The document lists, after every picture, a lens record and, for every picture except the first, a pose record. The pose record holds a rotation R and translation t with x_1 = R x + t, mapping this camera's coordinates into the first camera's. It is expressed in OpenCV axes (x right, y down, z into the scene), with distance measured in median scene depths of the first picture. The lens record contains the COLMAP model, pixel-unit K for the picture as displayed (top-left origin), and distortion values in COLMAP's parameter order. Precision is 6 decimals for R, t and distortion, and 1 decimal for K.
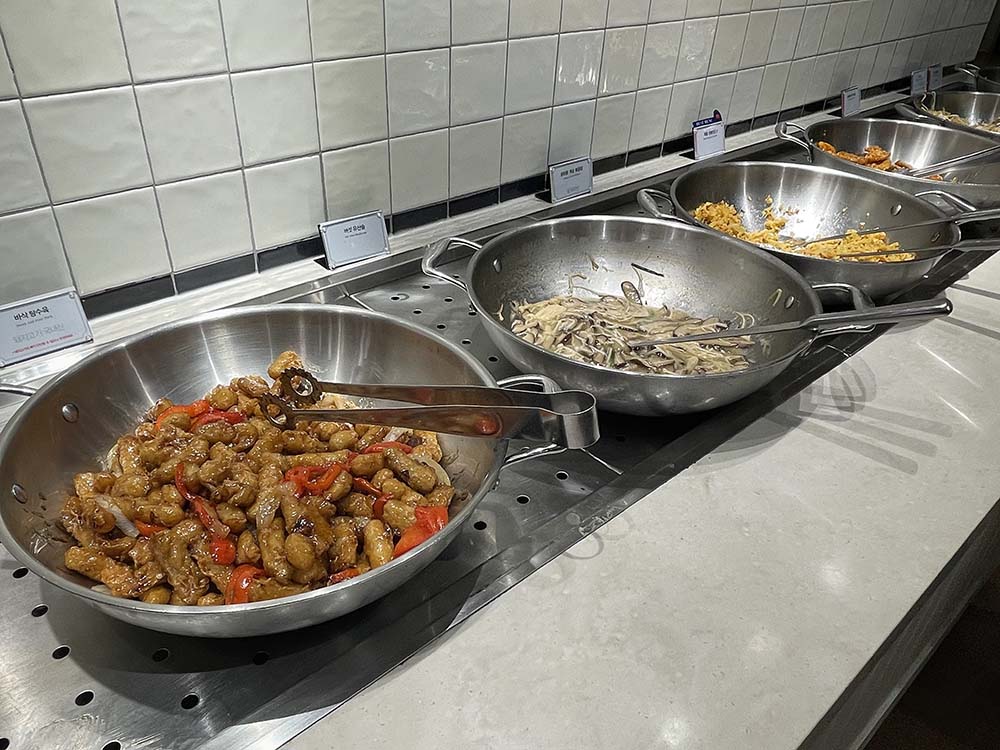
lens RADIAL K [[763.8, 0, 499.6], [0, 763.8, 378.2], [0, 0, 1]] dist [0.025957, -0.006186]
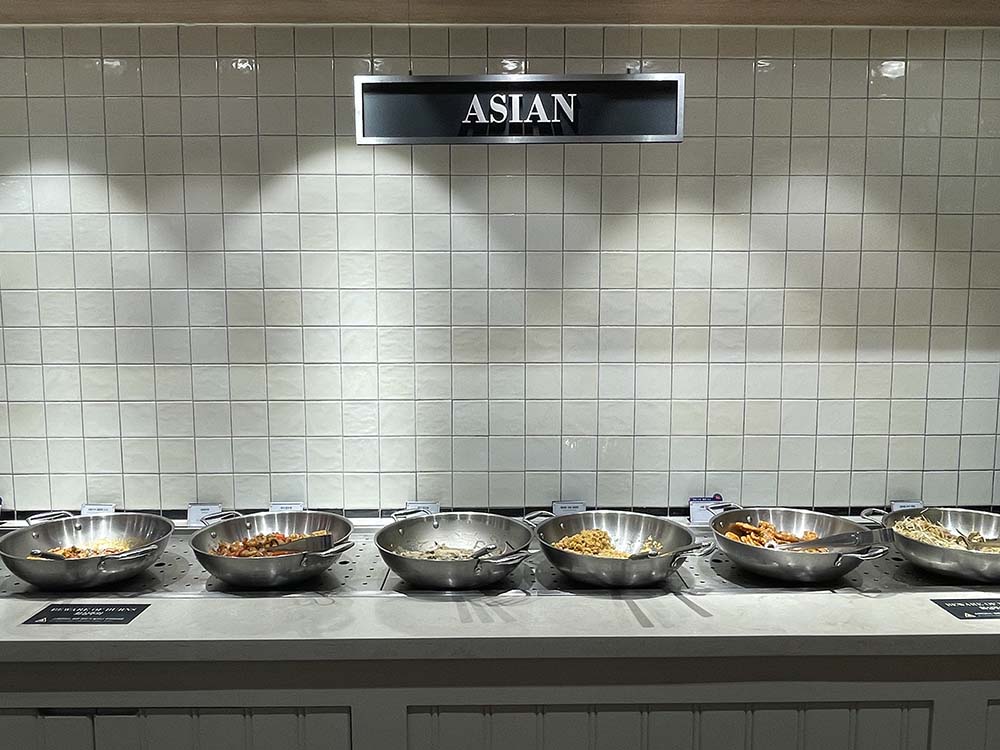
lens RADIAL K [[763.8, 0, 503.9], [0, 763.8, 377.5], [0, 0, 1]] dist [0.025957, -0.006186]
pose [[0.738286, 0.013540, -0.674352, 1.483973], [-0.338432, 0.872268, -0.353004, 0.175983], [0.583436, 0.488841, 0.648566, -0.467939]]
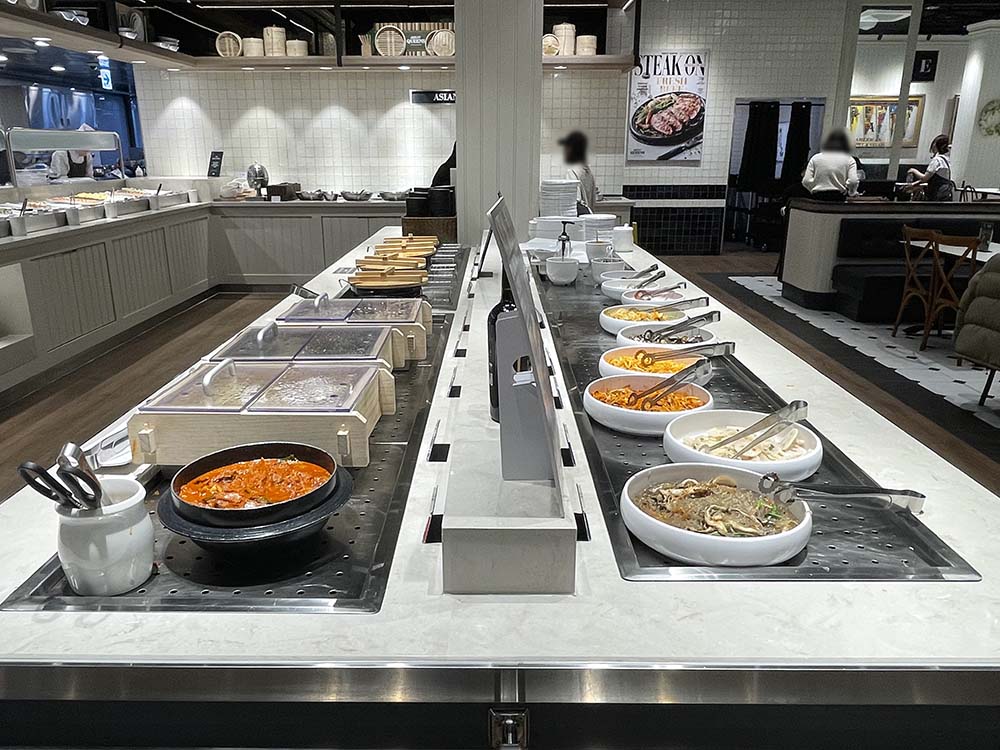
lens RADIAL K [[763.8, 0, 491.6], [0, 763.8, 378.6], [0, 0, 1]] dist [0.025957, -0.006186]
pose [[0.730373, 0.144344, -0.667623, 6.919504], [-0.341046, 0.923926, -0.173343, 3.228507], [0.591813, 0.354295, 0.724039, -4.436790]]
